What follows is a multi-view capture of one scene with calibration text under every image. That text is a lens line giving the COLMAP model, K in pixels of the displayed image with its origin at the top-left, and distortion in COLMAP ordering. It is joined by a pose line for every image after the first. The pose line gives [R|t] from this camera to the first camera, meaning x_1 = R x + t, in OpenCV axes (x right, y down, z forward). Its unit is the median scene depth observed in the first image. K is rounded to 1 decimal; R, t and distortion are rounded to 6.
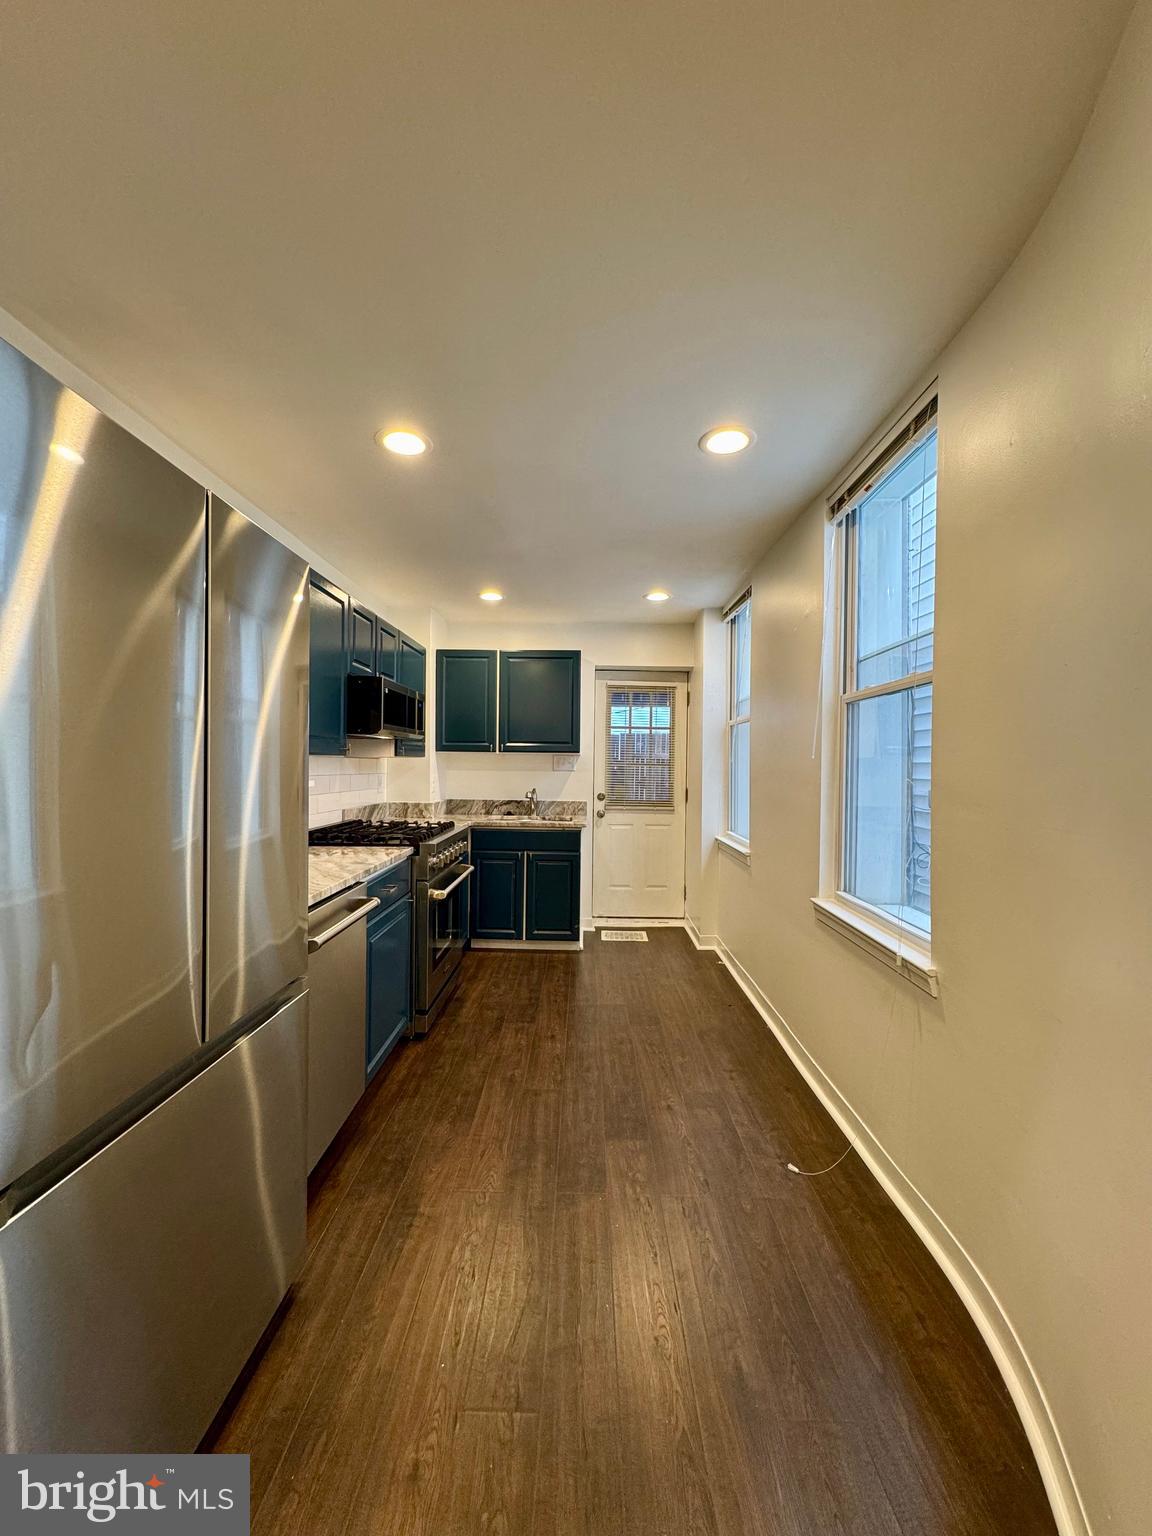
lens RADIAL K [[612.7, 0, 580.6], [0, 612.7, 768.0], [0, 0, 1]] dist [0.000844, -0.000193]
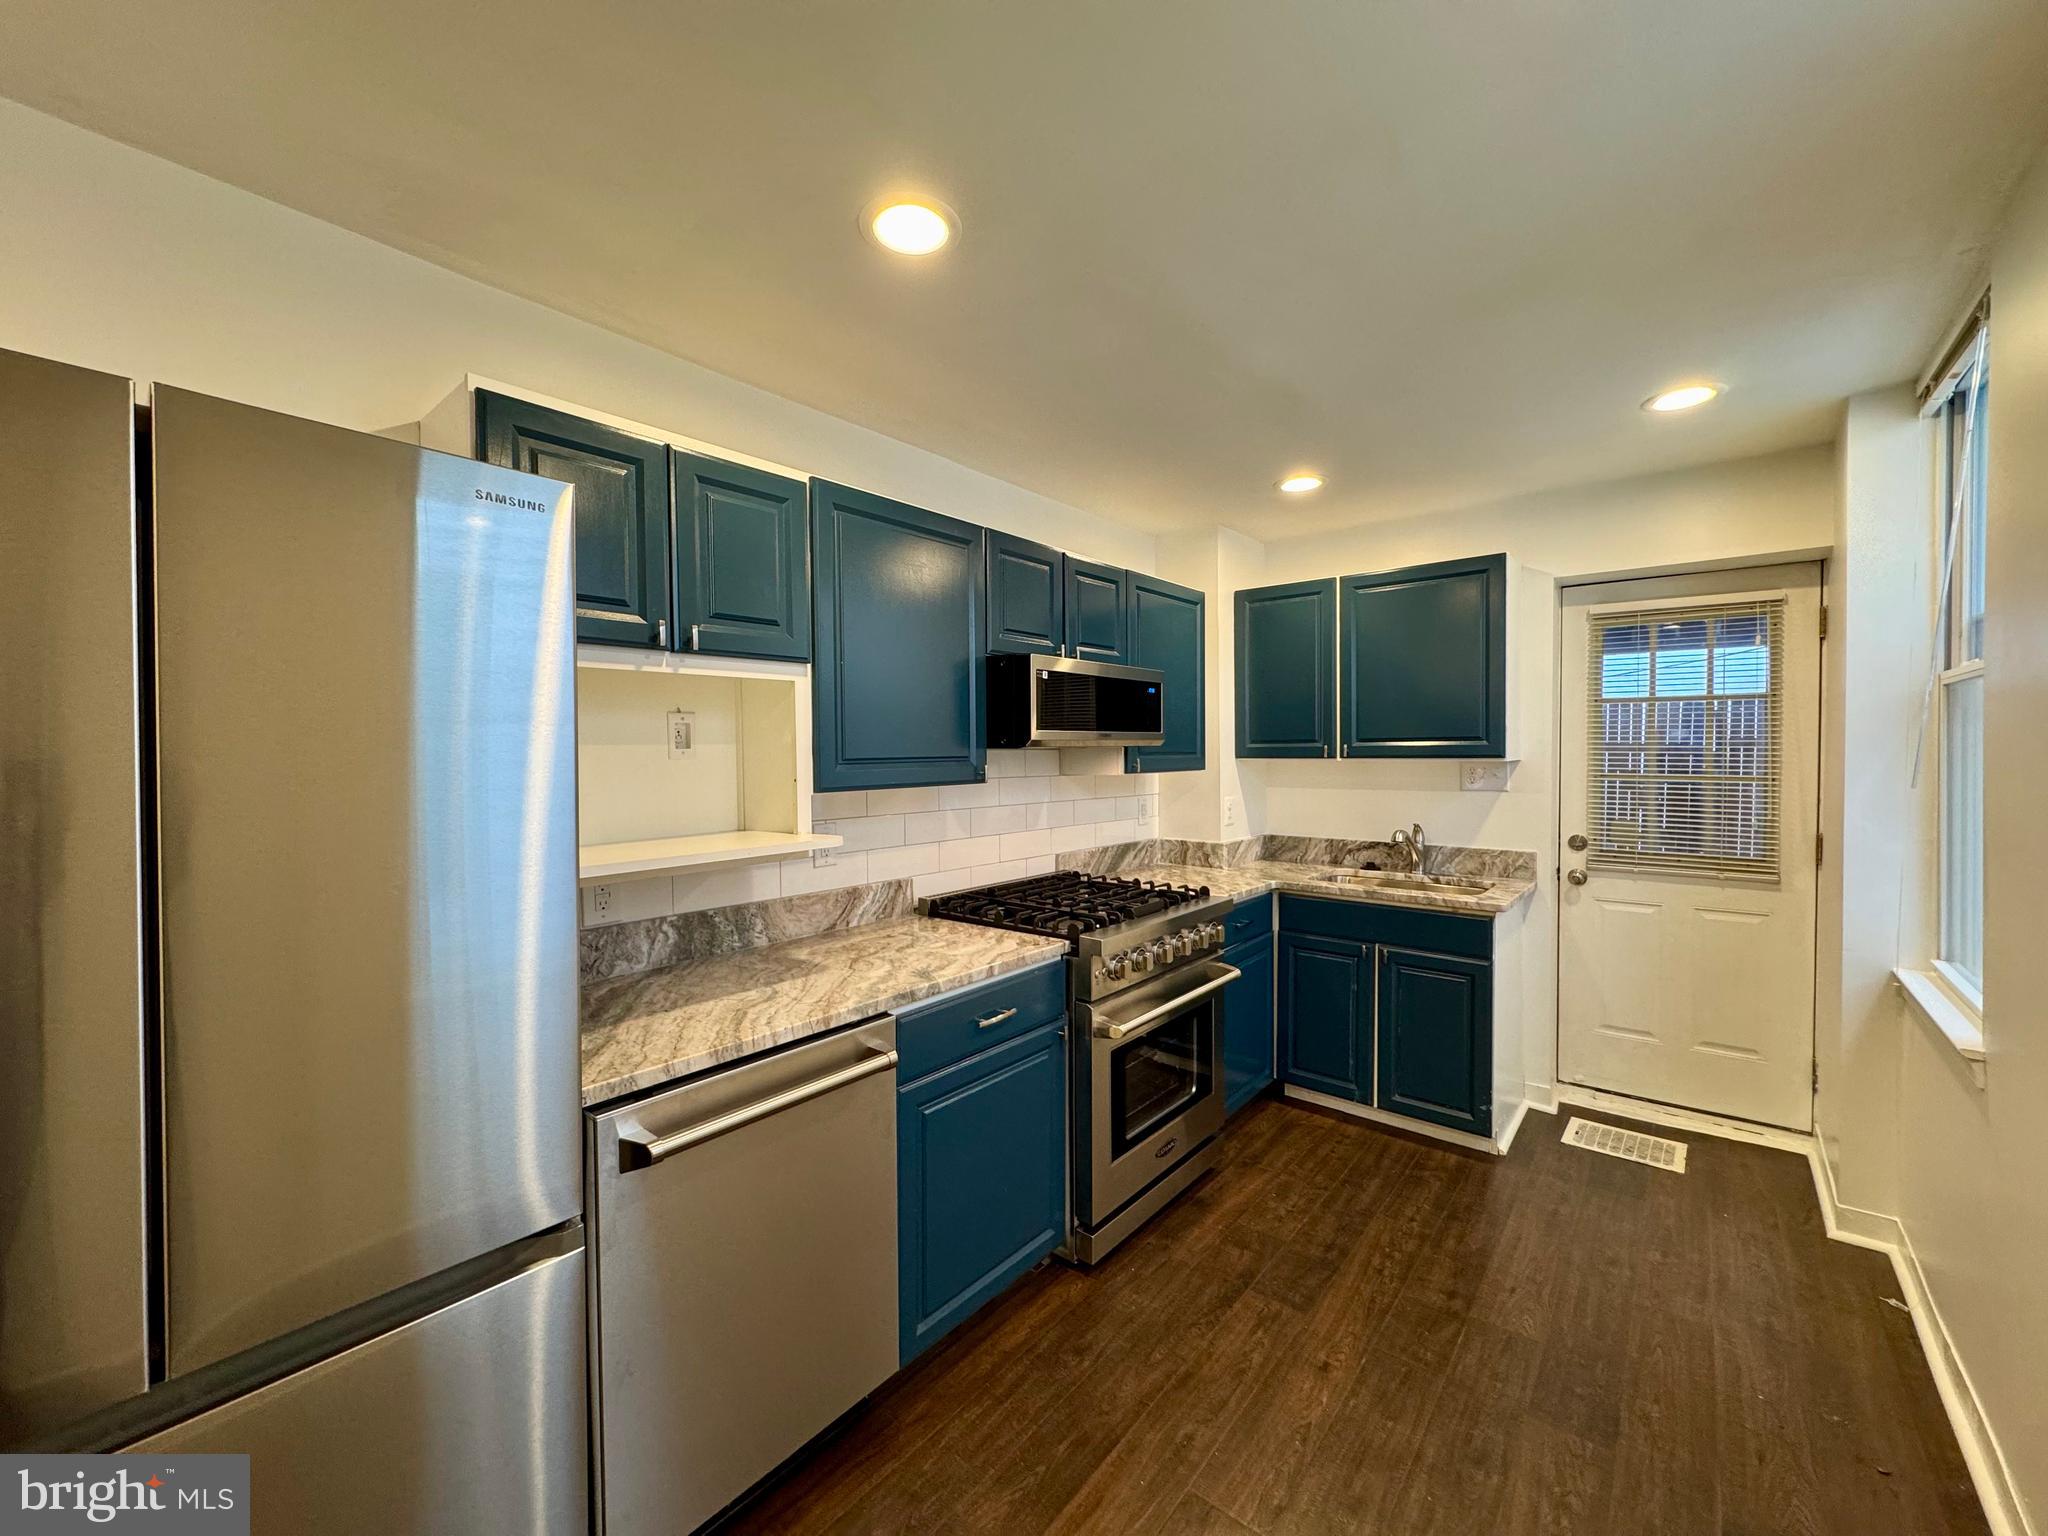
lens RADIAL K [[816.9, 0, 1022.3], [0, 816.9, 770.0], [0, 0, 1]] dist [0.000844, -0.000193]
pose [[0.774683, -0.002569, -0.632345, 0.119322], [0.011604, 0.999881, 0.010154, -0.027077], [0.632244, -0.015204, 0.774620, 0.240975]]
